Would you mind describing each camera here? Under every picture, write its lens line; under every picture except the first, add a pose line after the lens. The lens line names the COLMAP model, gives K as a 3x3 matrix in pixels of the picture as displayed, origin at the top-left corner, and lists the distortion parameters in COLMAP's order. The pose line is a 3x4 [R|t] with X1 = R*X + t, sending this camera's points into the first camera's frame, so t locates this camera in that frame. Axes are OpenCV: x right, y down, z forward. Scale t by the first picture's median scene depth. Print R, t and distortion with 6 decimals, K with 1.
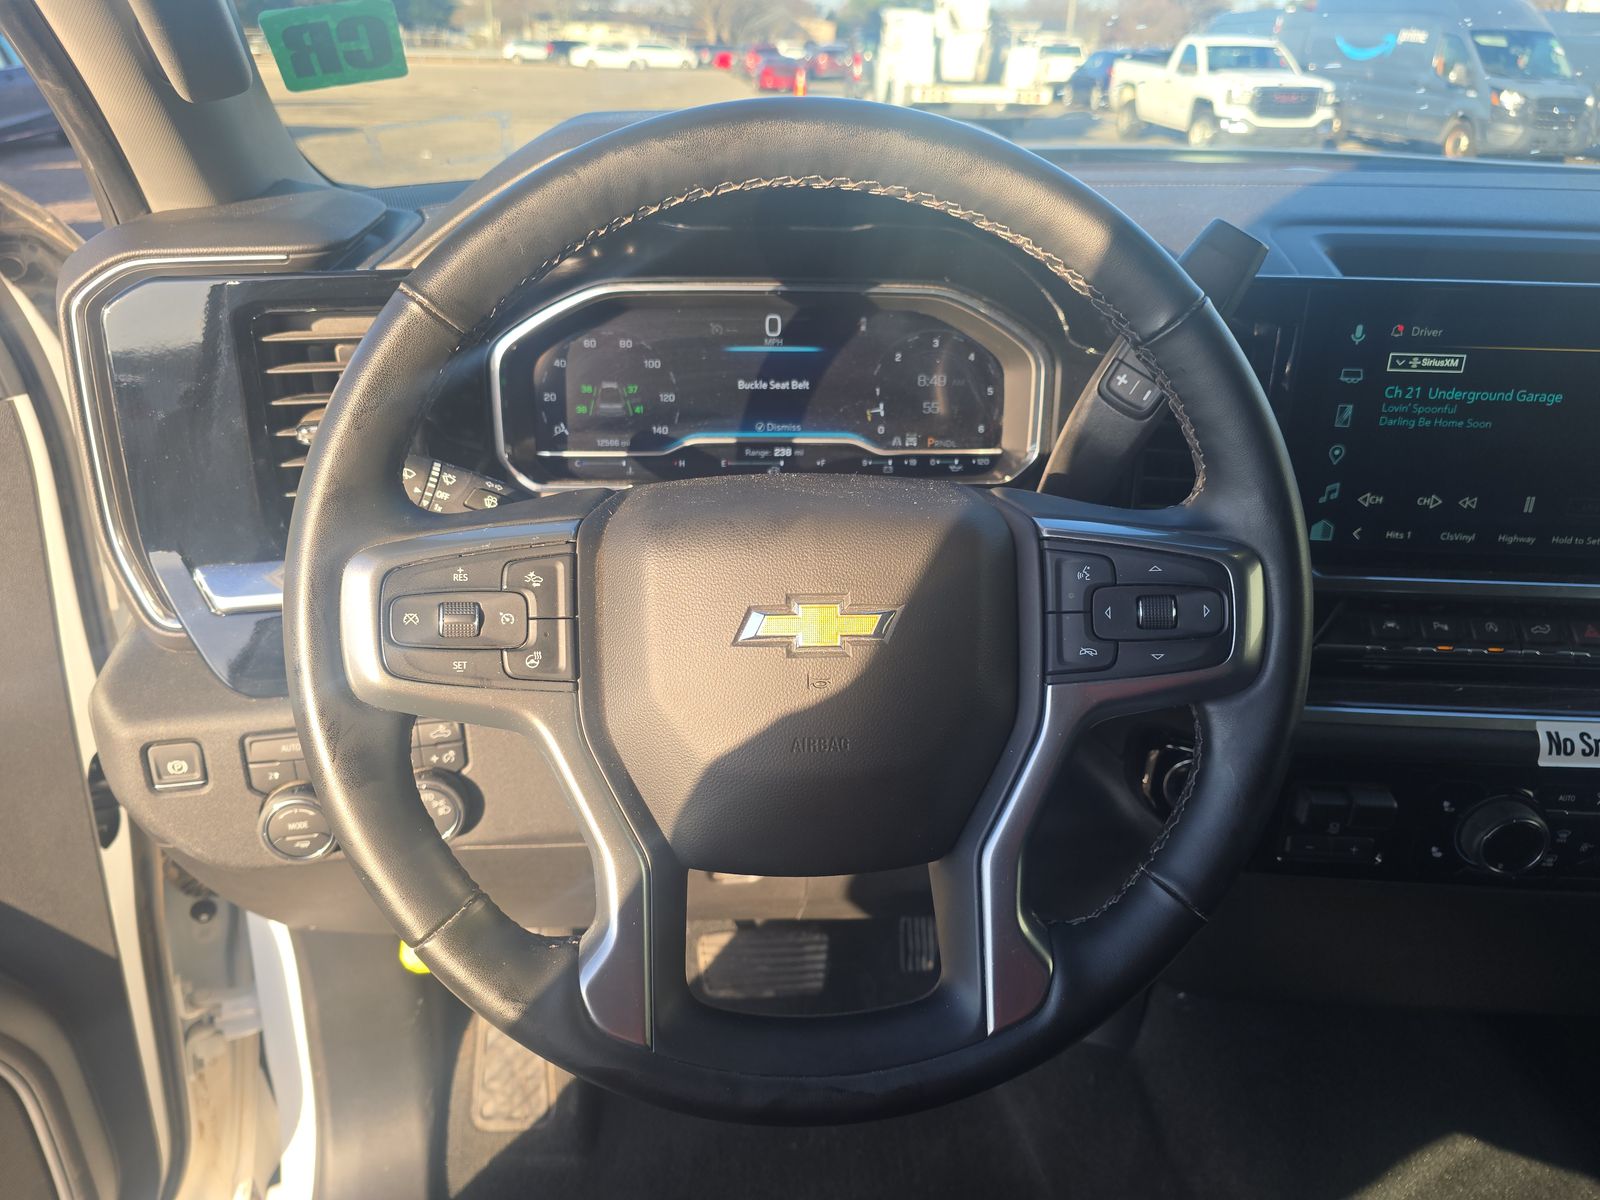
lens RADIAL K [[1050.3, 0, 797.7], [0, 1050.3, 606.8], [0, 0, 1]] dist [0.027851, -0.020853]
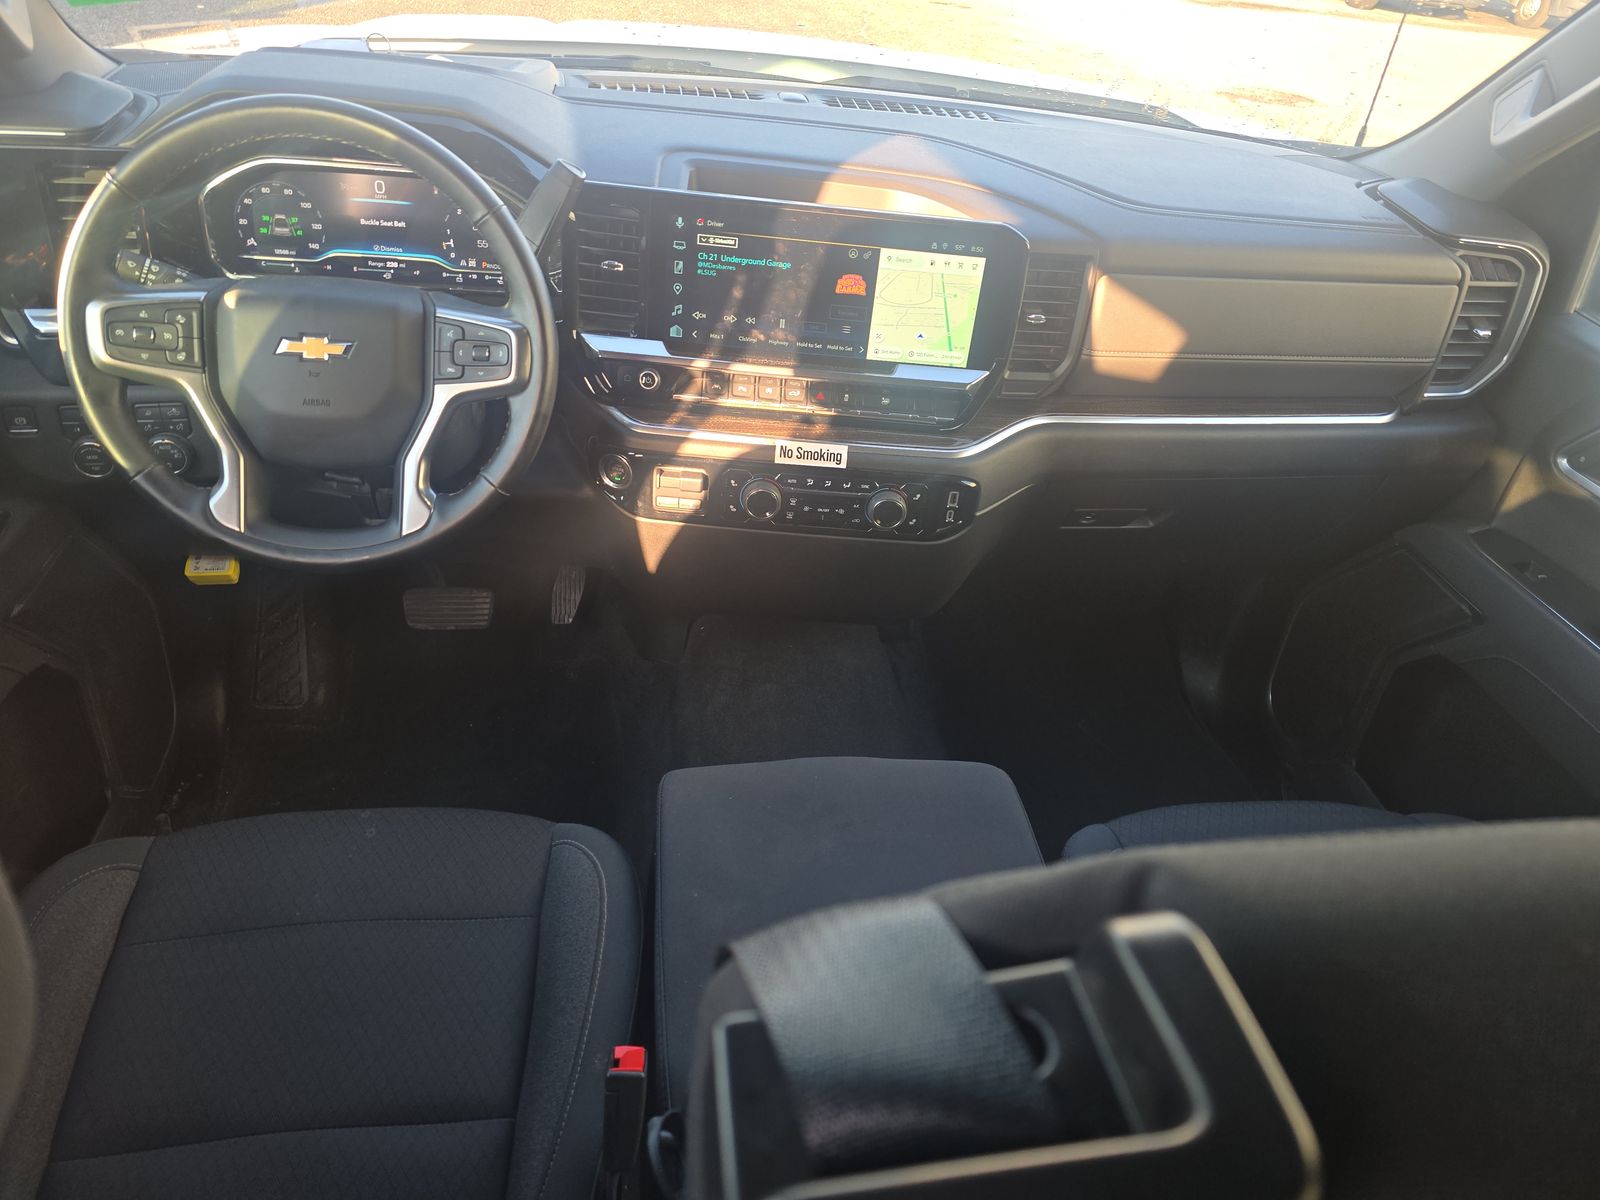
lens RADIAL K [[1050.3, 0, 806.6], [0, 1050.3, 608.5], [0, 0, 1]] dist [0.027851, -0.020853]
pose [[0.995401, 0.039861, 0.087113, 0.539893], [-0.054080, 0.984386, 0.167512, 0.078662], [-0.079075, -0.171453, 0.982014, -0.843473]]
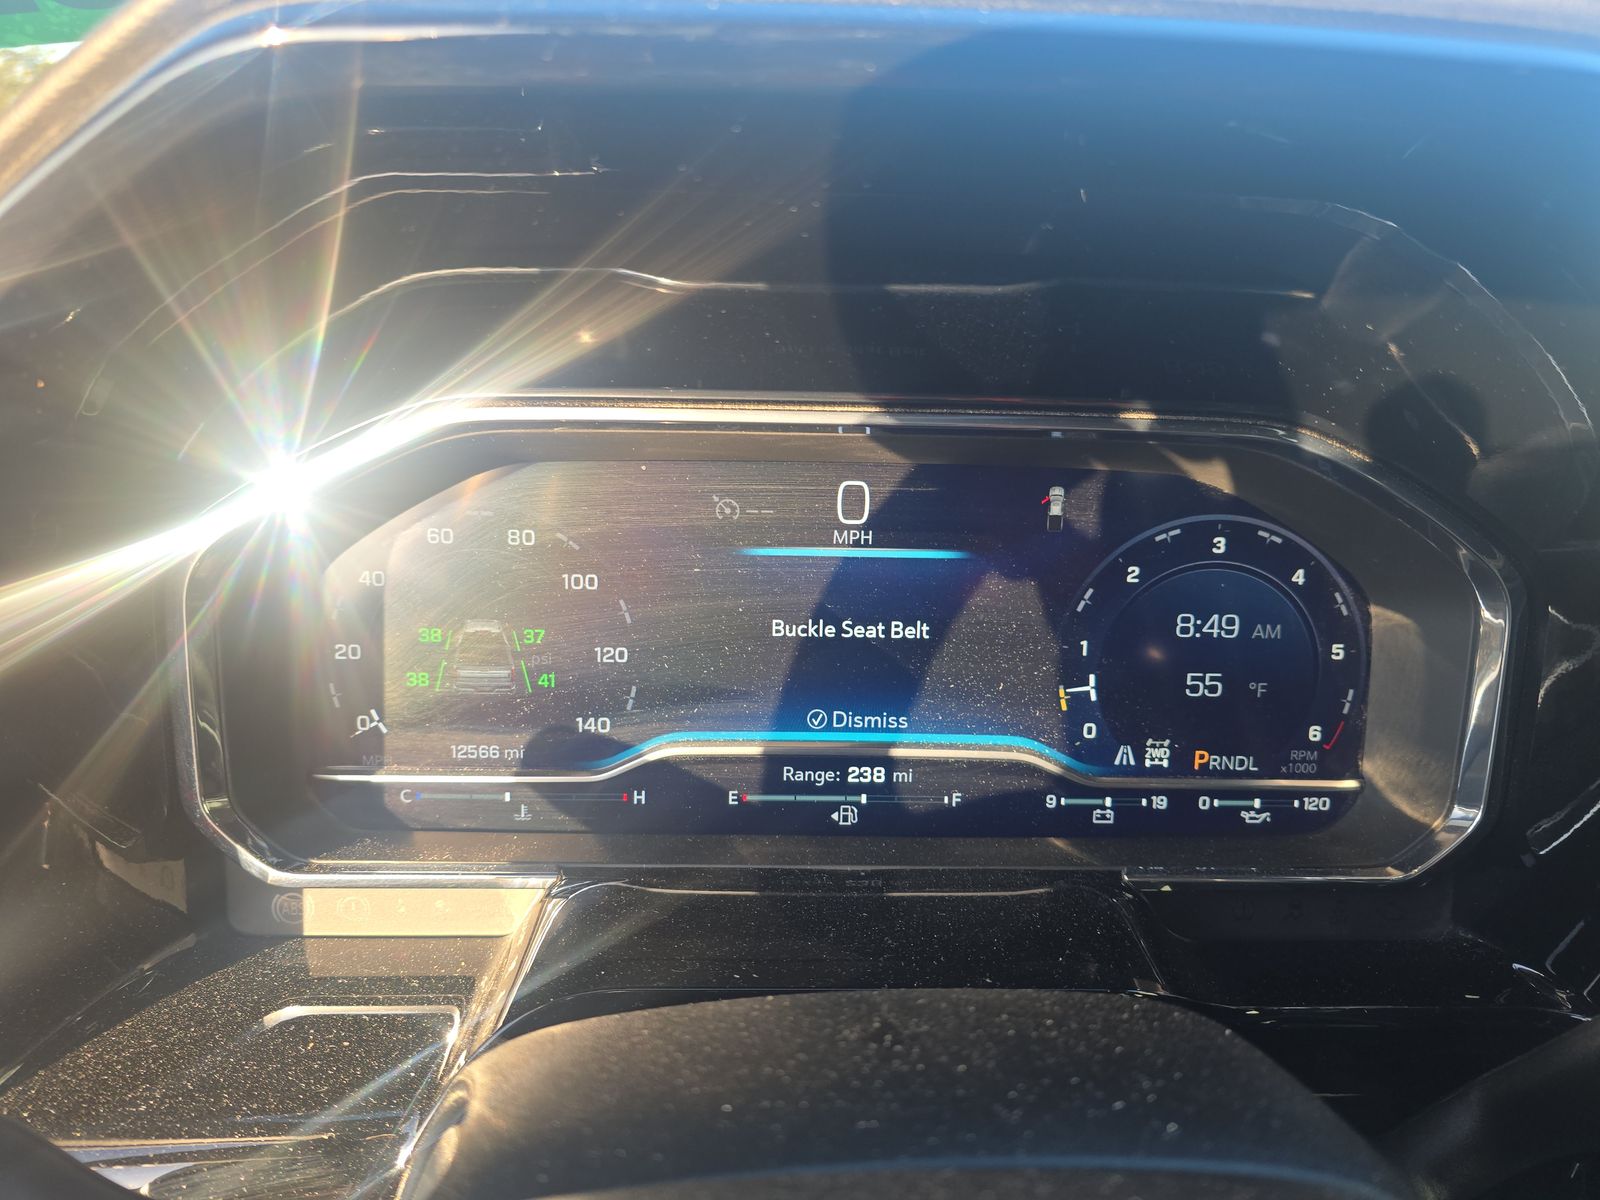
lens RADIAL K [[1050.3, 0, 795.1], [0, 1050.3, 594.0], [0, 0, 1]] dist [0.027851, -0.020853]
pose [[0.998234, 0.021686, -0.055296, -0.022327], [-0.029030, 0.990327, -0.135686, -0.167461], [0.051819, 0.137051, 0.989208, 0.563401]]
